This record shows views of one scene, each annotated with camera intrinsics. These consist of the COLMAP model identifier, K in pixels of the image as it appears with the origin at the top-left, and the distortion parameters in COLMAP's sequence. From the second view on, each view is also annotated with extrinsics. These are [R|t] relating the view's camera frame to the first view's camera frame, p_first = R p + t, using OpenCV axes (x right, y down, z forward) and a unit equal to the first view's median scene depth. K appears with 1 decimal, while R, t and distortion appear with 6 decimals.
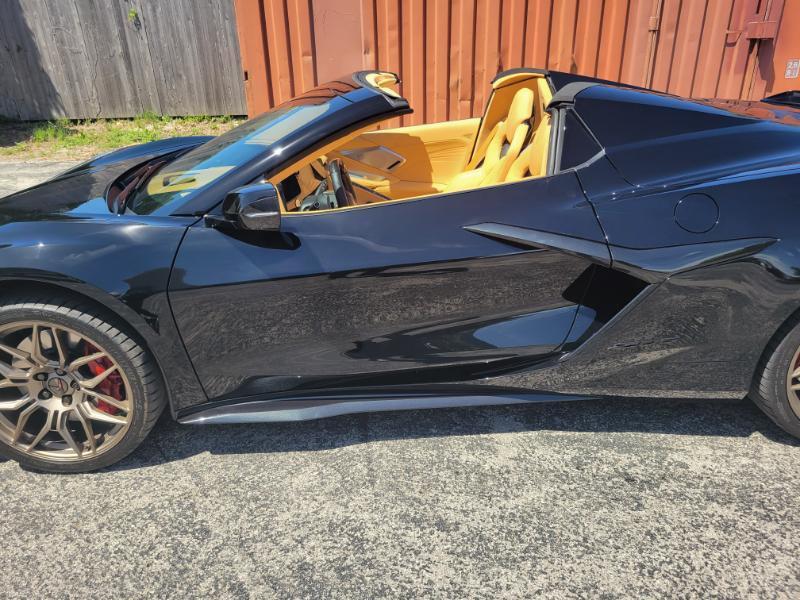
lens RADIAL K [[601.2, 0, 389.1], [0, 601.2, 307.8], [0, 0, 1]] dist [0.048781, -0.032954]
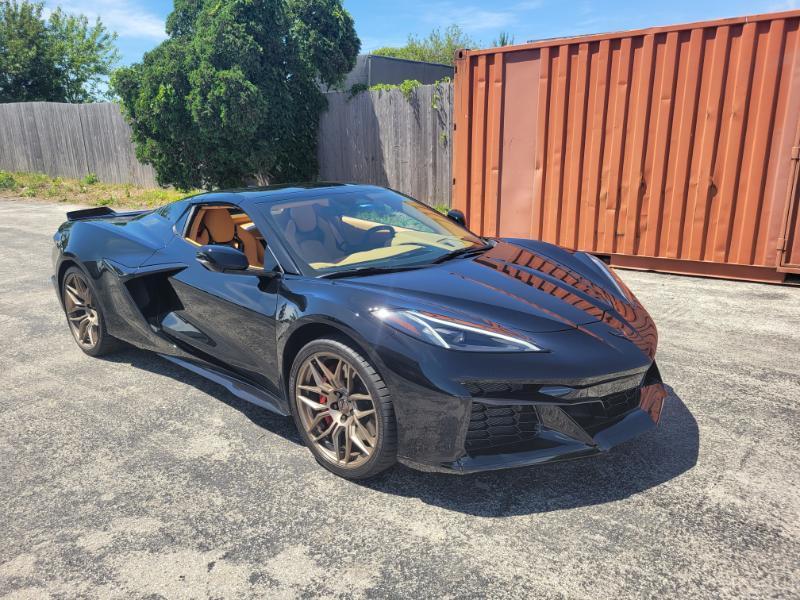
lens RADIAL K [[601.2, 0, 400.7], [0, 601.2, 308.0], [0, 0, 1]] dist [0.048781, -0.032954]
pose [[0.821204, 0.163401, -0.546740, 1.232580], [-0.247939, 0.965130, -0.083961, 0.123311], [0.513956, 0.204508, 0.833082, -0.431777]]
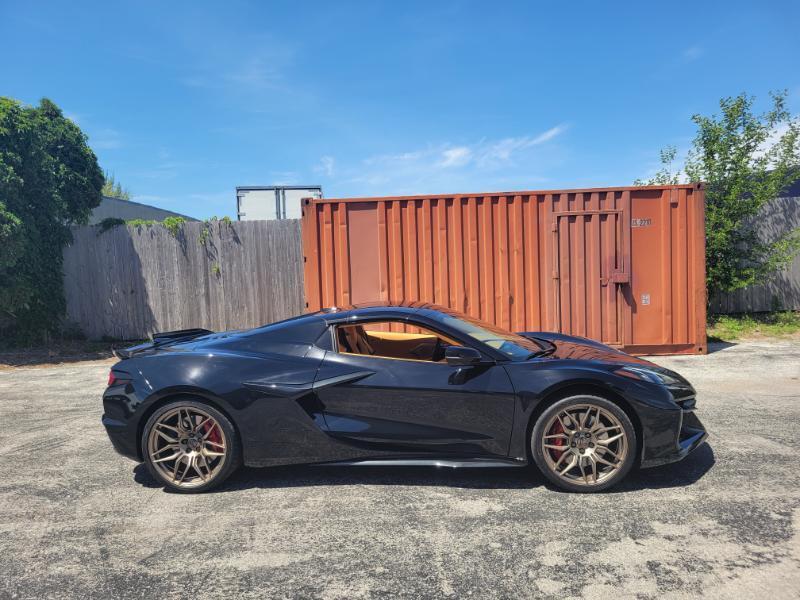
lens RADIAL K [[601.2, 0, 386.7], [0, 601.2, 303.5], [0, 0, 1]] dist [0.048781, -0.032954]
pose [[0.999890, -0.008921, 0.011872, -0.117376], [0.012652, 0.930331, -0.366502, 0.515339], [-0.007776, 0.366611, 0.930342, -1.252302]]
